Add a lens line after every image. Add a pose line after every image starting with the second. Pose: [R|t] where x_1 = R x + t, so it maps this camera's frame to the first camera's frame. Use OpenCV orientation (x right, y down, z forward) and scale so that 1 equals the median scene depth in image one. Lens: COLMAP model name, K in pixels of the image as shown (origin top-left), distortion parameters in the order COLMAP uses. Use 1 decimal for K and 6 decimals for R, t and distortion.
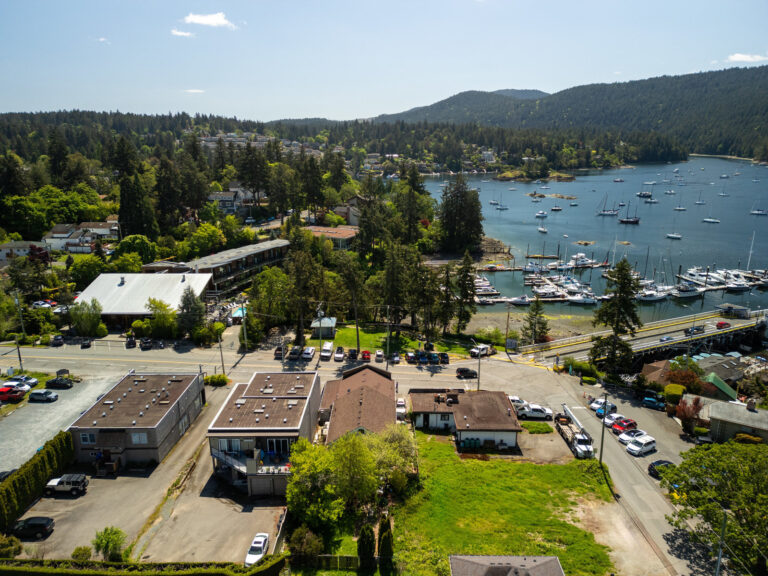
lens RADIAL K [[532.0, 0, 383.7], [0, 532.0, 291.4], [0, 0, 1]] dist [0.070613, -0.059417]
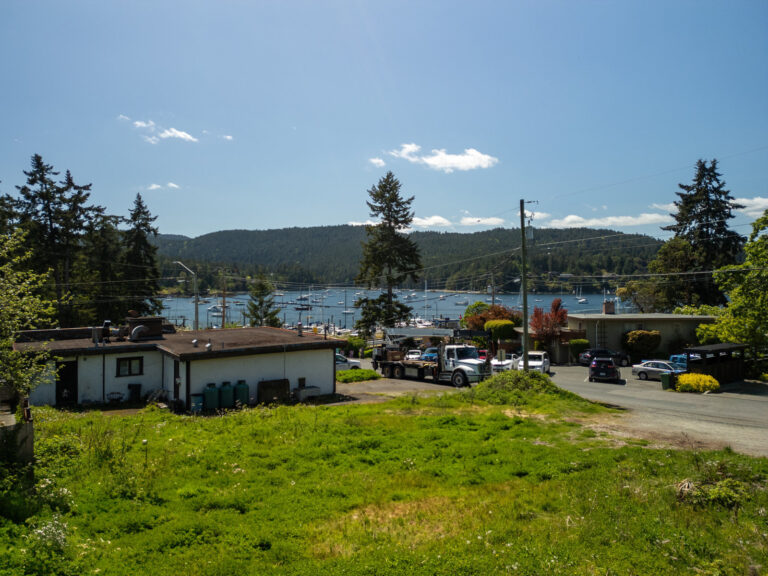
lens RADIAL K [[532.0, 0, 382.8], [0, 532.0, 285.5], [0, 0, 1]] dist [0.070613, -0.059417]
pose [[0.815018, -0.004085, 0.579421, 0.010663], [0.161370, 0.962014, -0.220201, 0.067708], [-0.556512, 0.272969, 0.784718, 0.144674]]
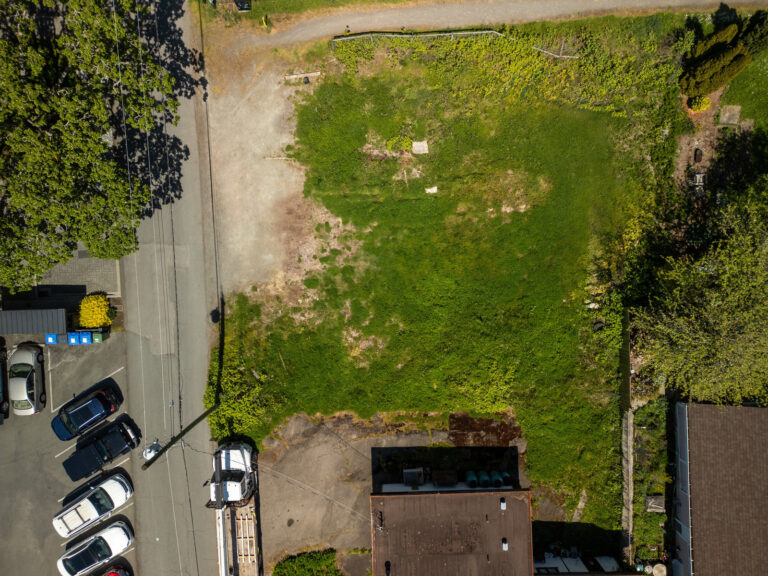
lens RADIAL K [[532.0, 0, 380.8], [0, 532.0, 282.4], [0, 0, 1]] dist [0.070613, -0.059417]
pose [[-0.999036, 0.043898, -0.000724, 0.053262], [-0.013662, -0.295148, 0.955354, -0.018055], [0.041725, 0.954442, 0.295464, 0.158806]]
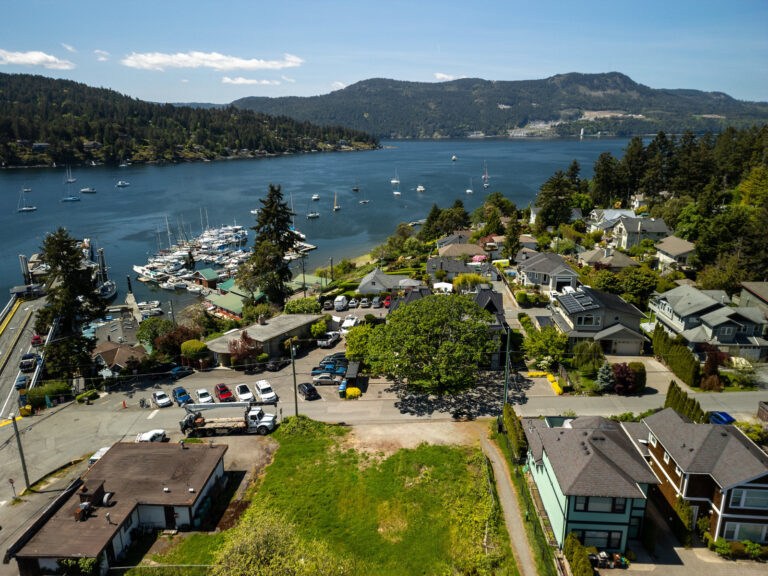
lens RADIAL K [[532.0, 0, 383.3], [0, 532.0, 284.9], [0, 0, 1]] dist [0.070613, -0.059417]
pose [[0.047830, -0.272169, 0.961060, -0.081781], [0.279947, 0.927252, 0.248662, -0.014368], [-0.958823, 0.257153, 0.120543, 0.143117]]
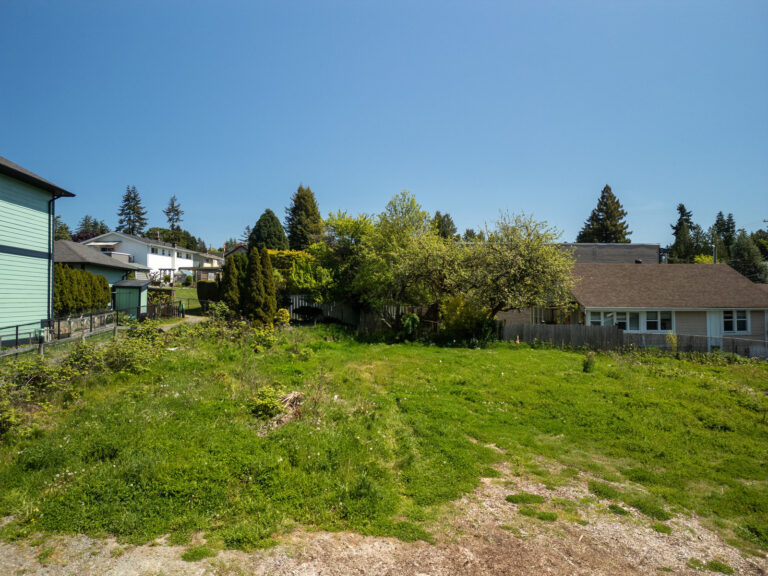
lens RADIAL K [[532.0, 0, 382.0], [0, 532.0, 288.7], [0, 0, 1]] dist [0.070613, -0.059417]
pose [[0.100667, -0.015308, -0.994802, 0.087222], [-0.274620, 0.960610, -0.042572, 0.068343], [0.956269, 0.277478, 0.092498, 0.165218]]
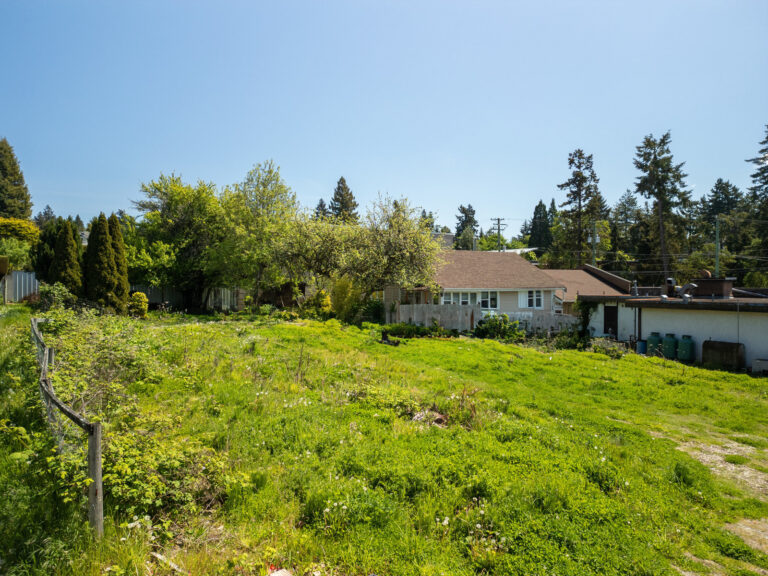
lens RADIAL K [[532.0, 0, 382.5], [0, 532.0, 288.7], [0, 0, 1]] dist [0.070613, -0.059417]
pose [[0.582736, 0.013817, -0.812544, 0.074331], [-0.227219, 0.962748, -0.146585, 0.074764], [0.780250, 0.270046, 0.564168, 0.144138]]
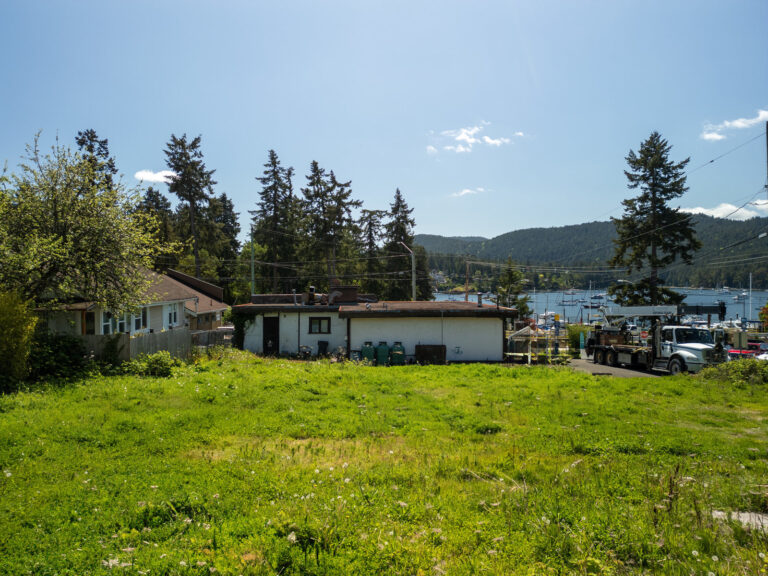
lens RADIAL K [[532.0, 0, 378.7], [0, 532.0, 292.7], [0, 0, 1]] dist [0.070613, -0.059417]
pose [[0.997491, -0.002434, 0.070746, 0.030401], [0.020574, 0.966235, -0.256841, 0.073464], [-0.067732, 0.257652, 0.963861, 0.143938]]
